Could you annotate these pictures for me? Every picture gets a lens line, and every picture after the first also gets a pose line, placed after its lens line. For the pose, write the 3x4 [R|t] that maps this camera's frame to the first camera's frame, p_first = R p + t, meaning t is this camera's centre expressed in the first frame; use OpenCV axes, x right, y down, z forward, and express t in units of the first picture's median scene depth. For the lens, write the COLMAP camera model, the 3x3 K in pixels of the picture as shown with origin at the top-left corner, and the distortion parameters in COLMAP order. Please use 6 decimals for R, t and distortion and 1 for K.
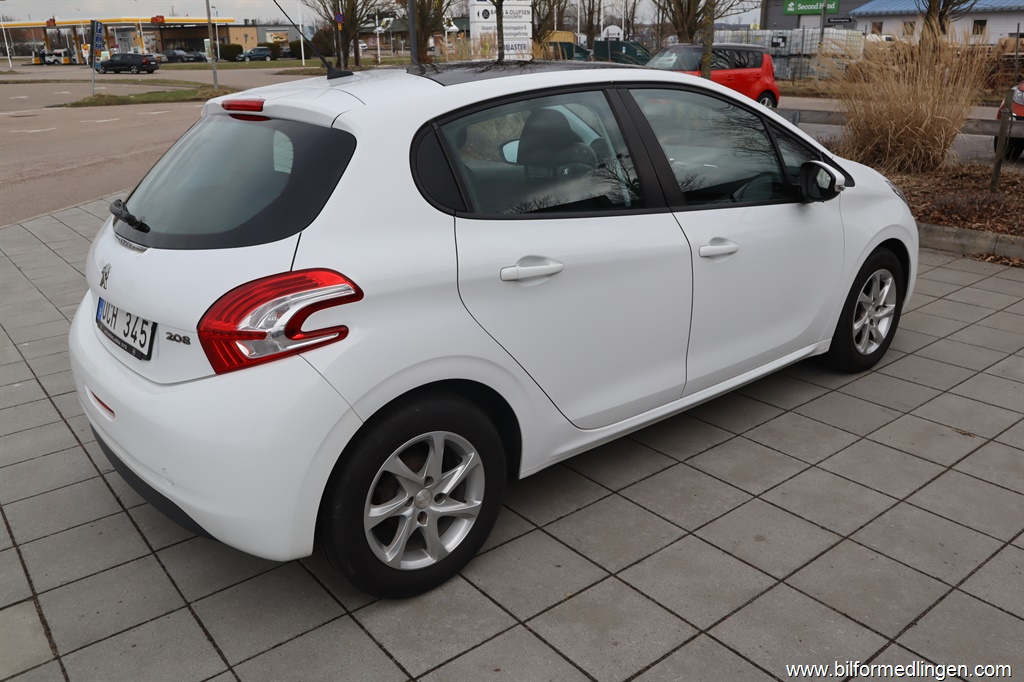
lens RADIAL K [[827.1, 0, 513.9], [0, 827.1, 370.2], [0, 0, 1]] dist [-0.082343, 0.080151]
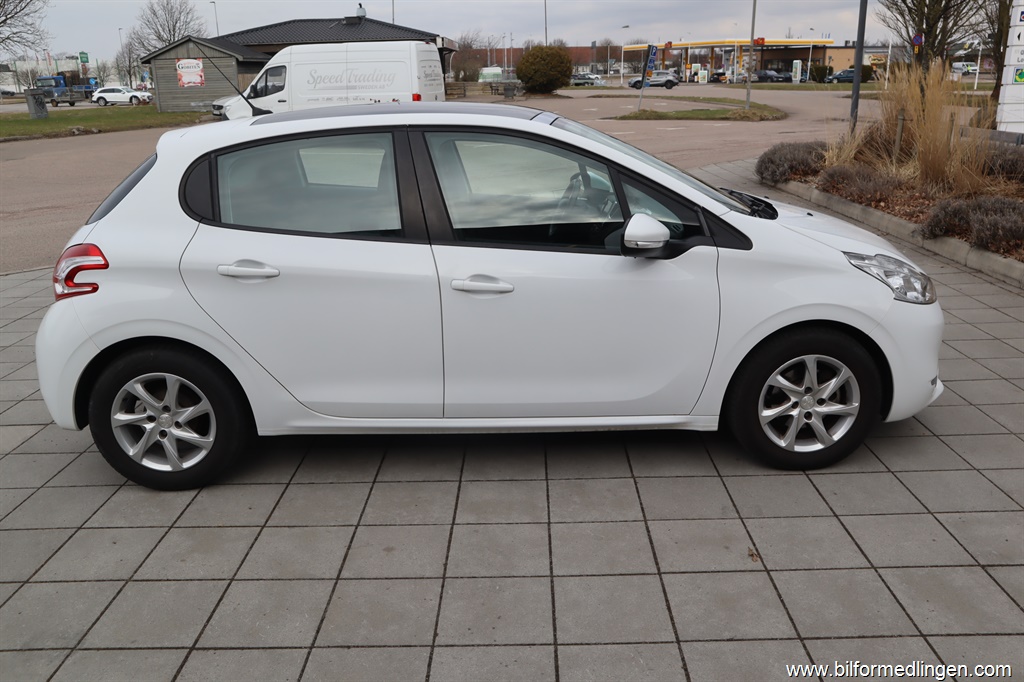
lens RADIAL K [[827.1, 0, 513.9], [0, 827.1, 370.2], [0, 0, 1]] dist [-0.082343, 0.080151]
pose [[0.781567, 0.213539, -0.586135, 0.785852], [-0.226498, 0.972605, 0.052320, -0.091432], [0.581251, 0.091867, 0.808522, 0.154230]]
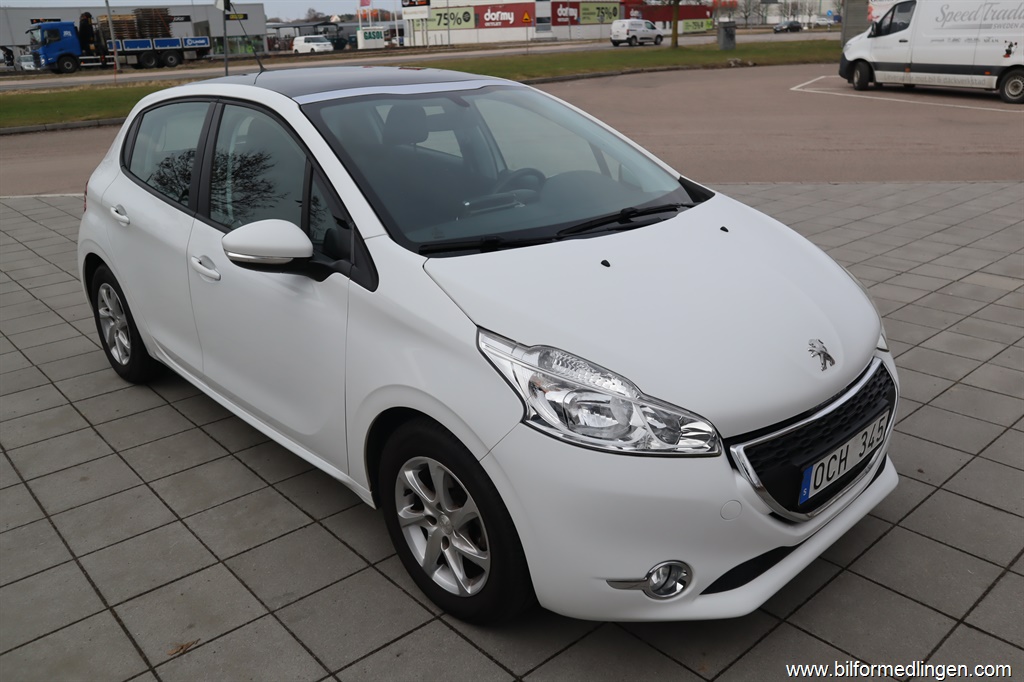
lens RADIAL K [[827.1, 0, 513.9], [0, 827.1, 370.2], [0, 0, 1]] dist [-0.082343, 0.080151]
pose [[0.070041, 0.401434, -0.913206, 1.070065], [-0.344921, 0.868734, 0.355430, -0.451913], [0.936015, 0.290089, 0.199310, 1.017623]]
